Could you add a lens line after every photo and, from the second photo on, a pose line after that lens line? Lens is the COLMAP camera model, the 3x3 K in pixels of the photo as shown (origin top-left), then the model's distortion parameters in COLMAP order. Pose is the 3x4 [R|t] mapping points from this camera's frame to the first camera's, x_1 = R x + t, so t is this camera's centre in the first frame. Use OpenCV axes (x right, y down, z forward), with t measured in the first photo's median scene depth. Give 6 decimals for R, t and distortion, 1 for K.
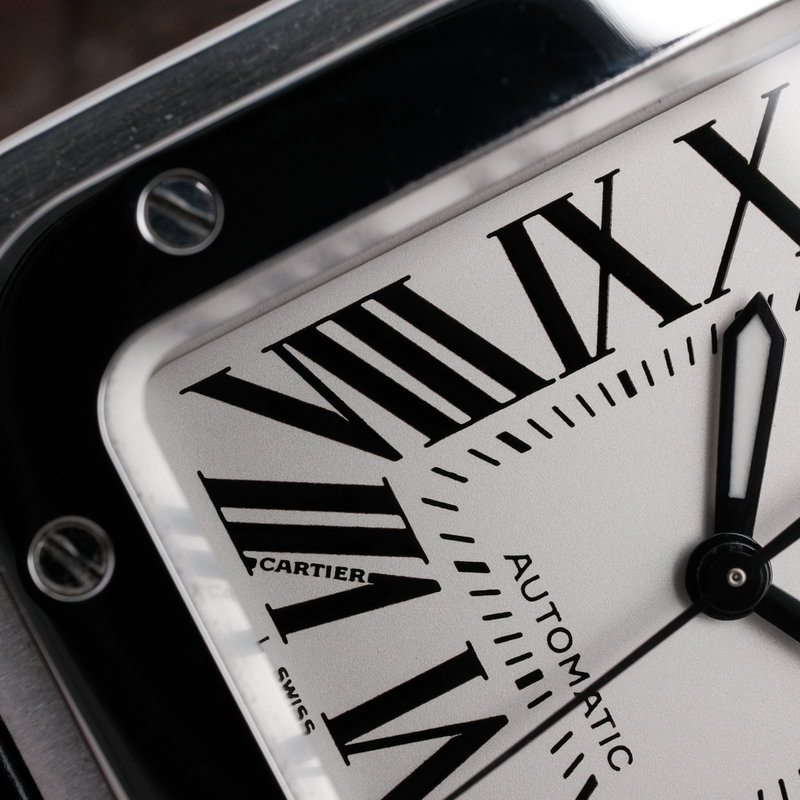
lens RADIAL K [[1553.8, 0, 398.2], [0, 1553.8, 396.6], [0, 0, 1]] dist [0.053465, 0.000000]
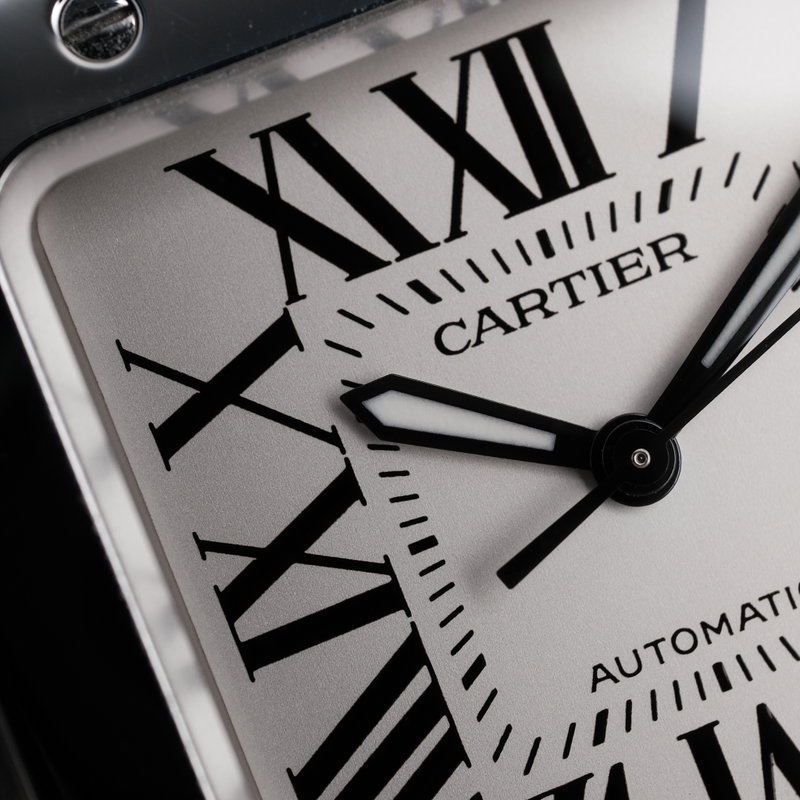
lens RADIAL K [[1553.8, 0, 387.2], [0, 1553.8, 428.3], [0, 0, 1]] dist [0.053465, 0.000000]
pose [[0.093315, -0.995629, -0.003864, 0.219984], [0.993262, 0.092824, 0.069386, -0.101725], [-0.068724, -0.010313, 0.997582, 0.065440]]
